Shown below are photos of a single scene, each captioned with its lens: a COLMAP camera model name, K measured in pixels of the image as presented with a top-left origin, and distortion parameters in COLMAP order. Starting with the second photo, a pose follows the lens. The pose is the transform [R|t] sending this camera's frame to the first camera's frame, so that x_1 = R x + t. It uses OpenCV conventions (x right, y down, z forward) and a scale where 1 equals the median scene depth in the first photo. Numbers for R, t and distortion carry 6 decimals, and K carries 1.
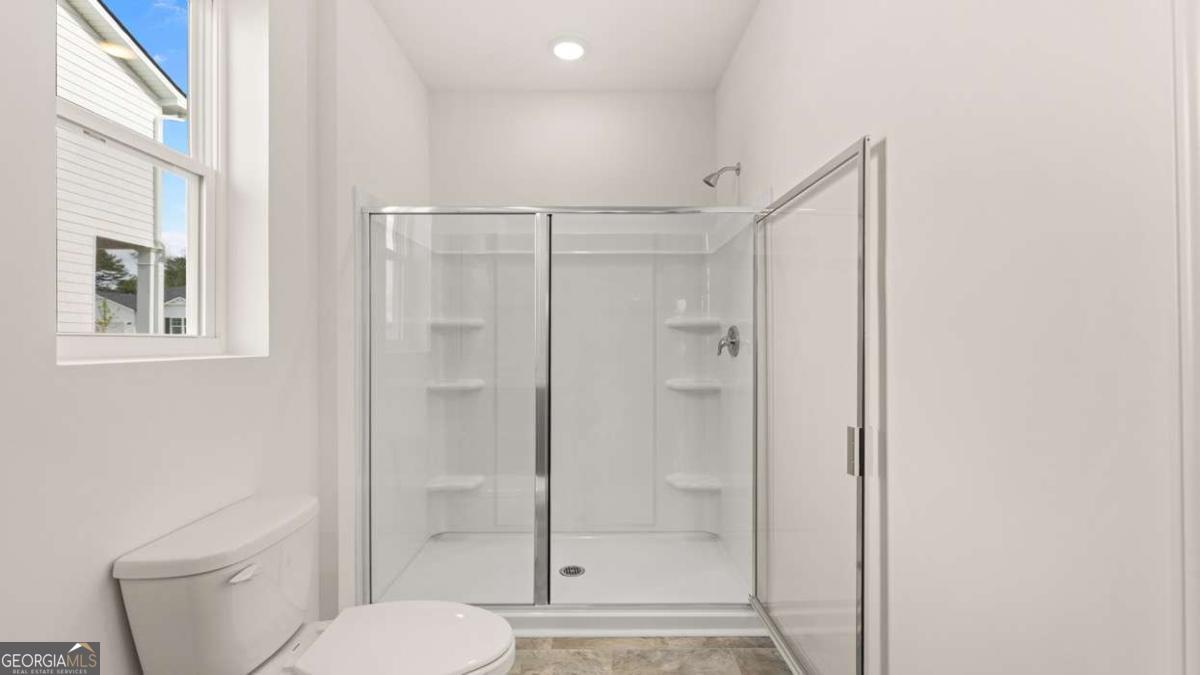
lens RADIAL K [[520.0, 0, 600.6], [0, 520.0, 341.0], [0, 0, 1]] dist [-0.002345, -0.000132]
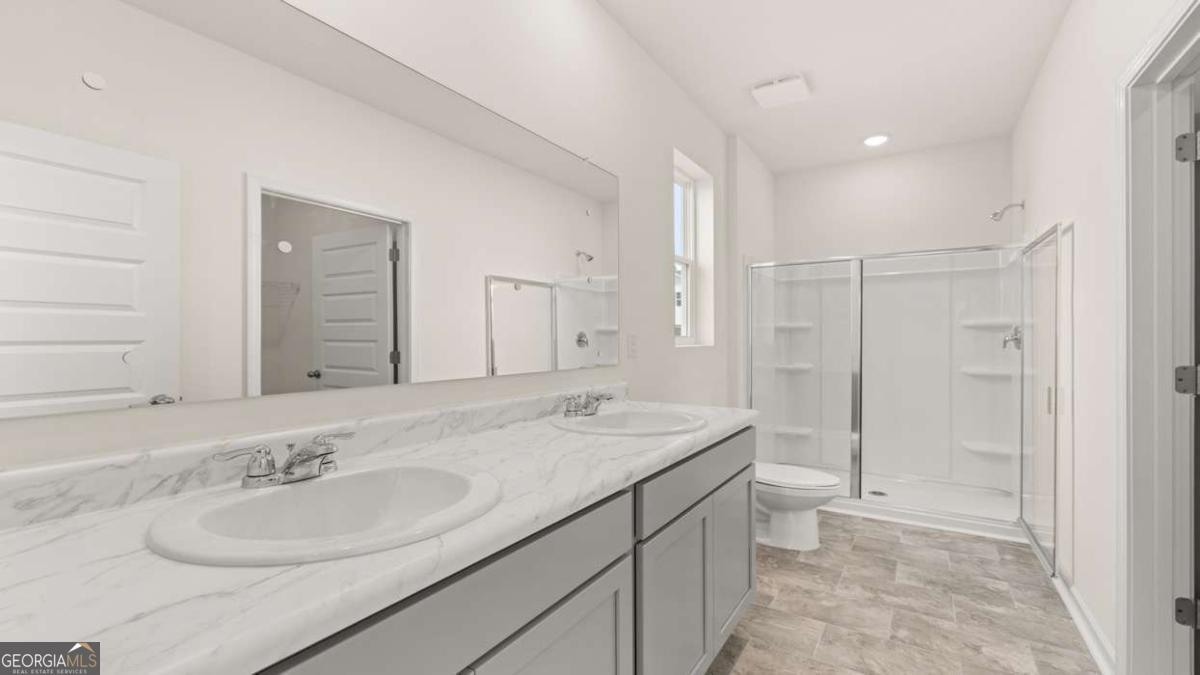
lens RADIAL K [[520.0, 0, 604.1], [0, 520.0, 340.5], [0, 0, 1]] dist [-0.002345, -0.000132]
pose [[0.846503, 0.001936, -0.532381, 0.069995], [0.002522, 0.999968, 0.007645, -0.005559], [0.532378, -0.007814, 0.846471, -0.648780]]
